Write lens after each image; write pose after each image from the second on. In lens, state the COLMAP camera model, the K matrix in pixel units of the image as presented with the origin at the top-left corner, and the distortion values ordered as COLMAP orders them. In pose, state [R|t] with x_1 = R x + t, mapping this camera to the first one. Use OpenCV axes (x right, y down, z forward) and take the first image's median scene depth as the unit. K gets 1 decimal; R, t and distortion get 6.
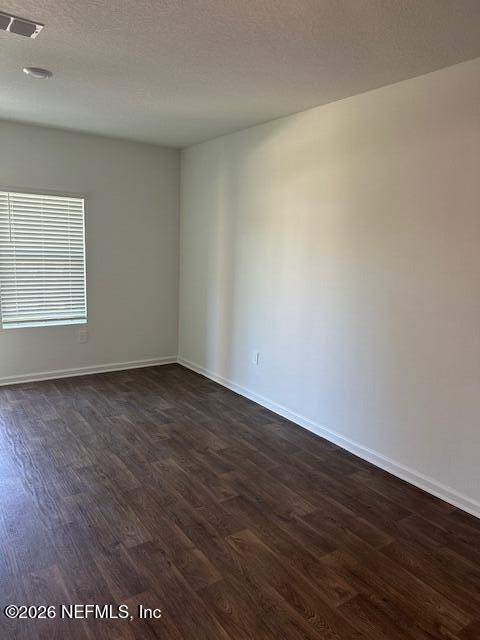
lens RADIAL K [[456.5, 0, 239.1], [0, 456.5, 316.2], [0, 0, 1]] dist [0.012001, -0.027734]
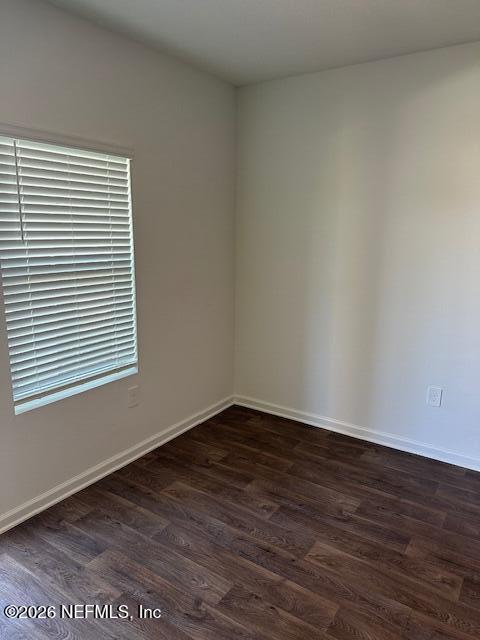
lens RADIAL K [[456.5, 0, 242.7], [0, 456.5, 321.3], [0, 0, 1]] dist [0.012001, -0.027734]
pose [[0.936707, -0.098841, 0.335872, -0.564373], [0.079915, 0.994358, 0.069748, -0.116609], [-0.340871, -0.038492, 0.939322, 0.565778]]
